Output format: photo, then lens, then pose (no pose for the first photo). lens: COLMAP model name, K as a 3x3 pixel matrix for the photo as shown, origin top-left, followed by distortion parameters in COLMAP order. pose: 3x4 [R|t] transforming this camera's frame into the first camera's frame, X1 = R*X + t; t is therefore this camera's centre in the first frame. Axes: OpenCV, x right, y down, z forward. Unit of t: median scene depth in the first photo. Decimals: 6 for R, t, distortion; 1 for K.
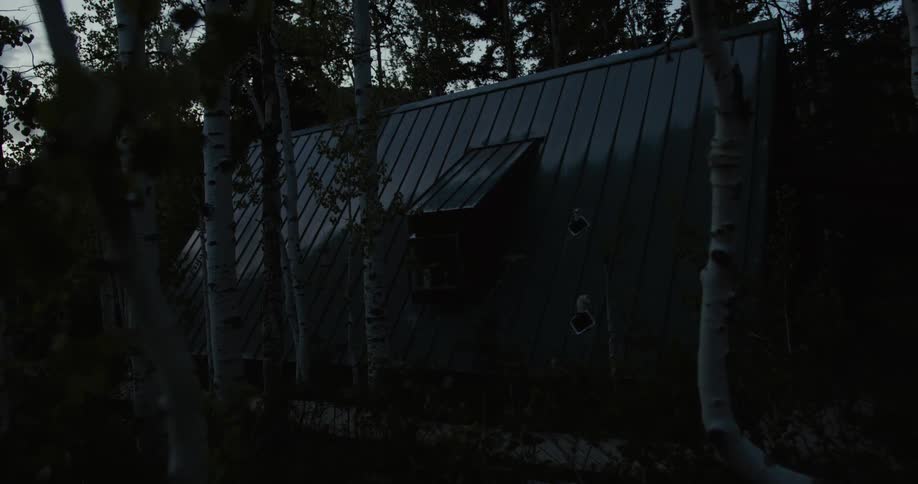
lens RADIAL K [[676.8, 0, 437.0], [0, 676.8, 257.2], [0, 0, 1]] dist [-0.085750, 0.082000]
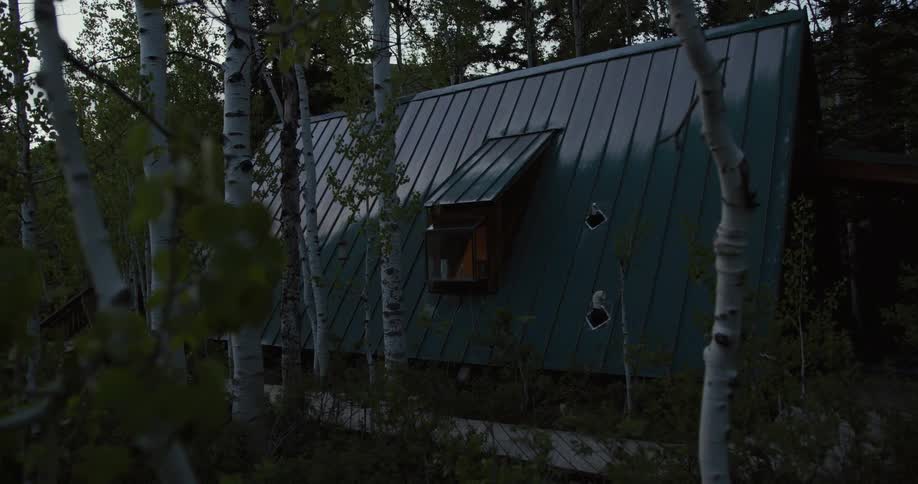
lens RADIAL K [[676.8, 0, 437.0], [0, 676.8, 257.2], [0, 0, 1]] dist [-0.085750, 0.082000]
pose [[0.999599, 0.011278, -0.025991, 0.000664], [-0.010436, 0.999423, 0.032311, -0.017416], [0.026341, -0.032027, 0.999140, -0.004597]]
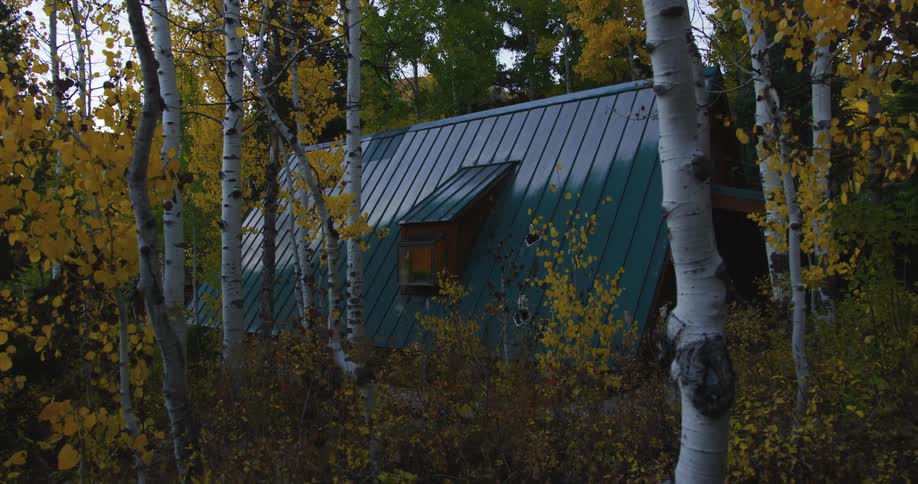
lens RADIAL K [[676.8, 0, 437.0], [0, 676.8, 257.2], [0, 0, 1]] dist [-0.085750, 0.082000]
pose [[0.995090, 0.039321, -0.090833, 0.124876], [-0.038115, 0.999161, 0.014981, -0.020128], [0.091346, -0.011445, 0.995753, -0.196637]]
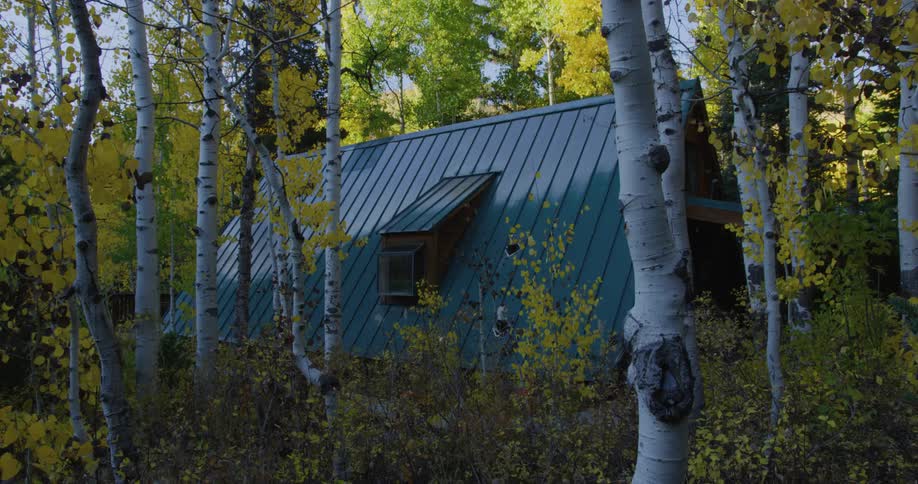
lens RADIAL K [[676.8, 0, 437.0], [0, 676.8, 257.2], [0, 0, 1]] dist [-0.085750, 0.082000]
pose [[0.996577, 0.046569, -0.068306, 0.130719], [-0.046918, 0.998893, -0.003516, -0.017638], [0.068066, 0.006709, 0.997658, -0.189394]]
